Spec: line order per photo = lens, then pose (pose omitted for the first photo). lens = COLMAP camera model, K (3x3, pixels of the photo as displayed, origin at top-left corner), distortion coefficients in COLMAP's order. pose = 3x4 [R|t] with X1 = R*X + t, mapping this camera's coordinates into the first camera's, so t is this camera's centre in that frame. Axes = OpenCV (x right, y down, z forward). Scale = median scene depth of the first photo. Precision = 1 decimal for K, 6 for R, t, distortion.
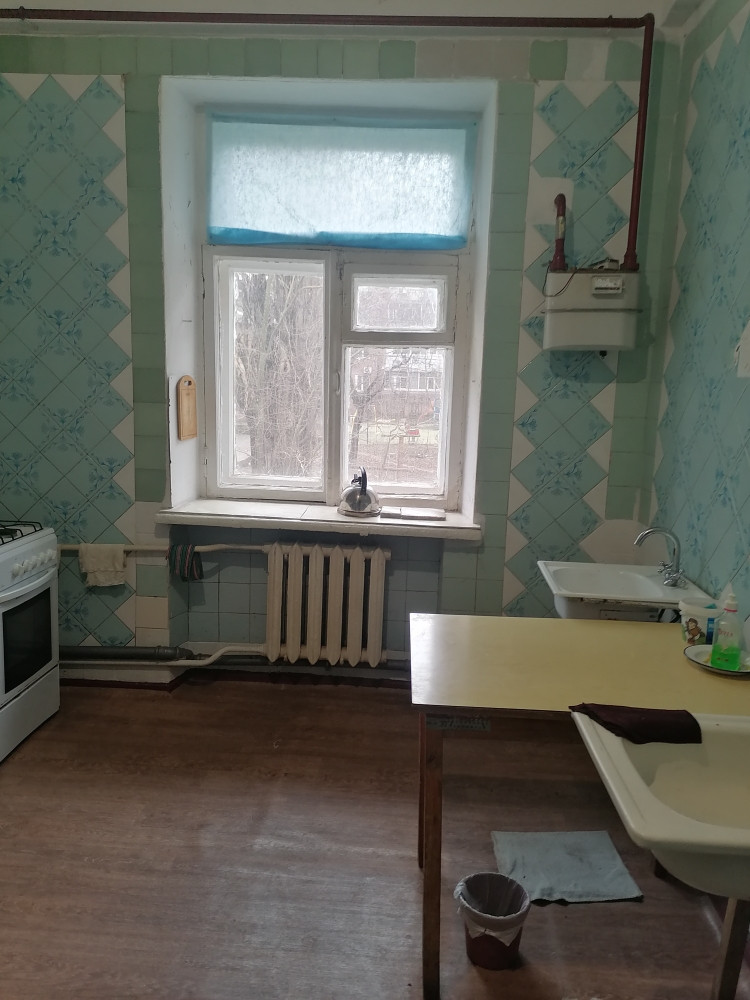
lens RADIAL K [[744.3, 0, 374.9], [0, 744.3, 498.7], [0, 0, 1]] dist [0.088229, -0.114479]
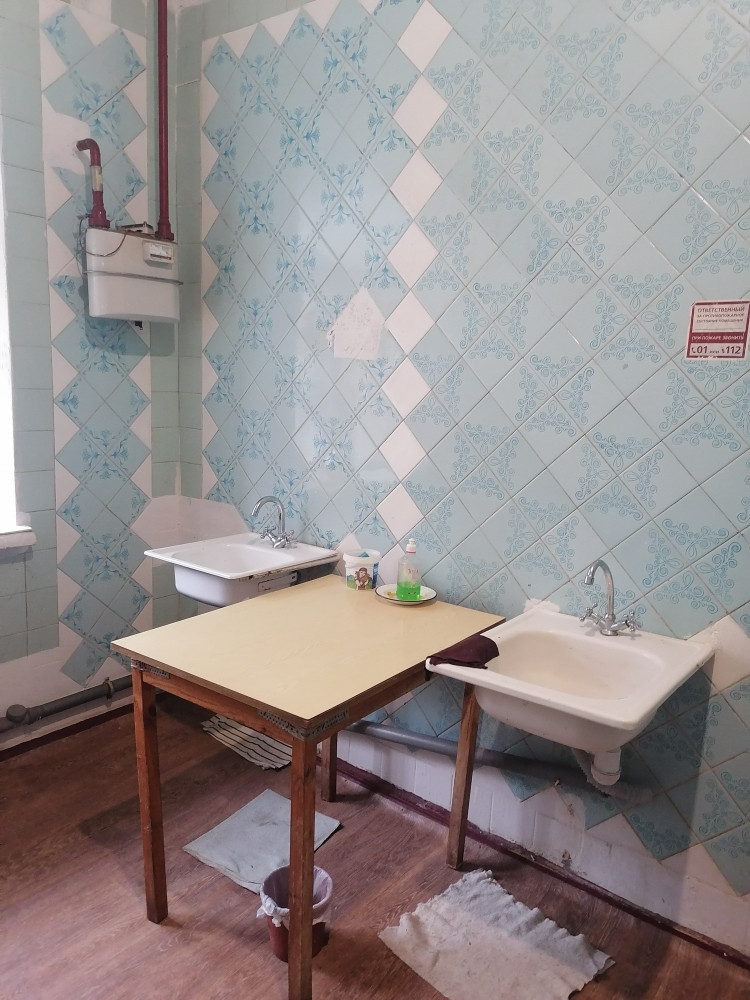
lens RADIAL K [[744.3, 0, 374.9], [0, 744.3, 498.7], [0, 0, 1]] dist [0.088229, -0.114479]
pose [[0.558247, -0.141838, 0.817461, -0.337189], [0.101920, 0.989540, 0.102093, -0.042430], [-0.823391, 0.026322, 0.566863, 0.226521]]
